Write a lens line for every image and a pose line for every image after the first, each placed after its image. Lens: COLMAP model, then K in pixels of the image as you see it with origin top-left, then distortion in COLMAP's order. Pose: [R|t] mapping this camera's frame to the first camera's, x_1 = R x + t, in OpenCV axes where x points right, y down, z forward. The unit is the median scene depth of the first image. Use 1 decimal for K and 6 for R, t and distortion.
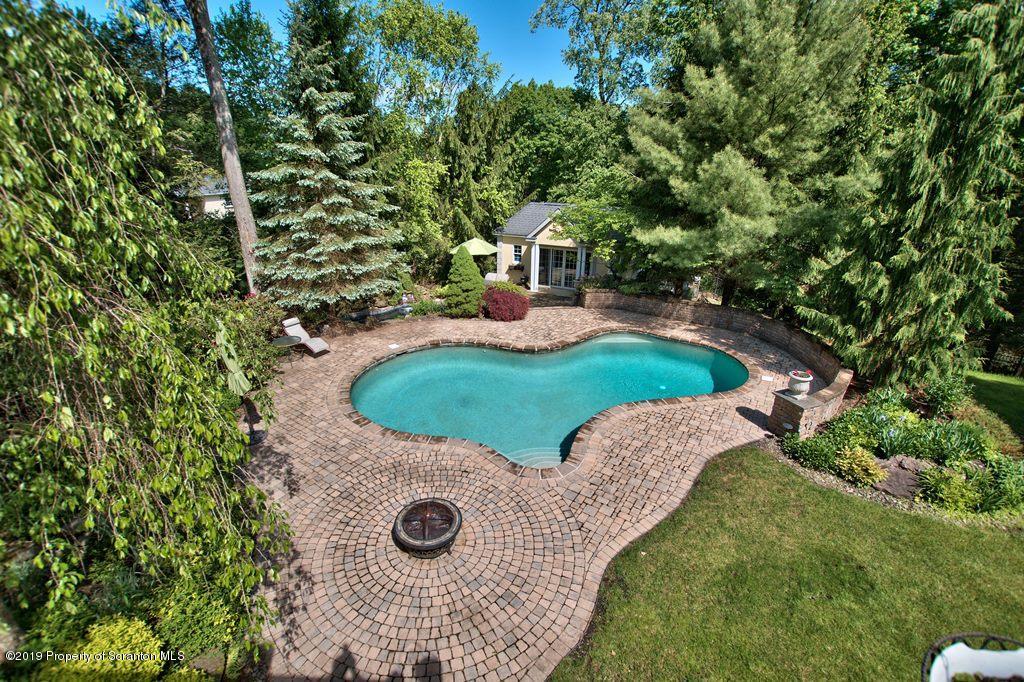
lens RADIAL K [[447.4, 0, 506.6], [0, 447.4, 347.9], [0, 0, 1]] dist [-0.034271, 0.005902]
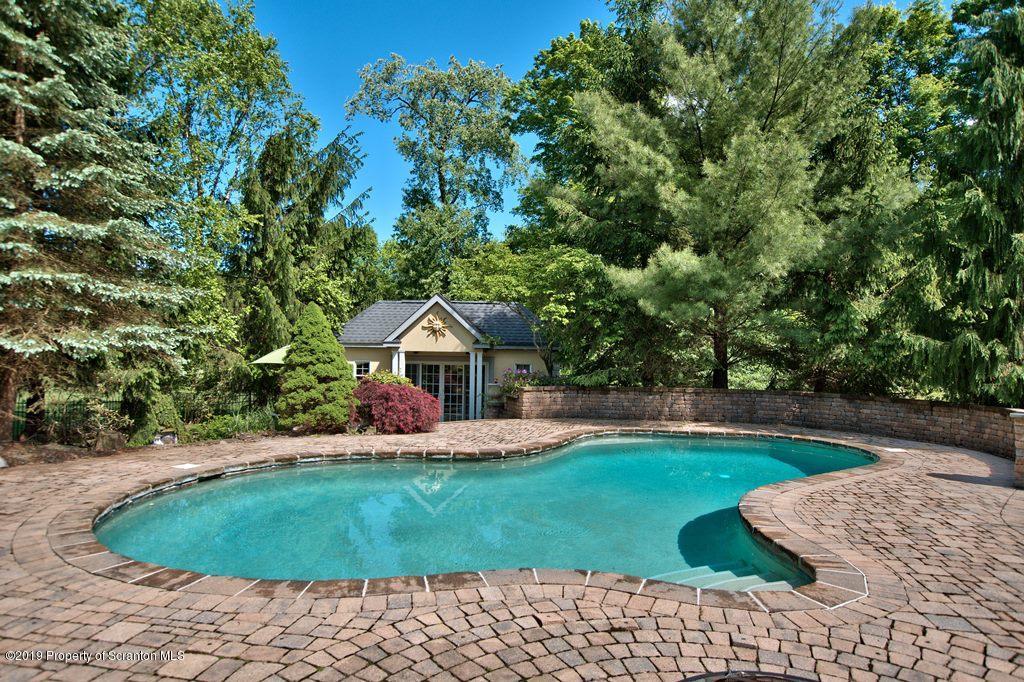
lens RADIAL K [[600.9, 0, 491.3], [0, 600.9, 368.0], [0, 0, 1]] dist [-0.000865, 0.000339]
pose [[0.927216, 0.002409, 0.374520, -0.172897], [0.137786, 0.927655, -0.347090, 0.128924], [-0.348262, 0.373431, 0.859804, 0.325908]]
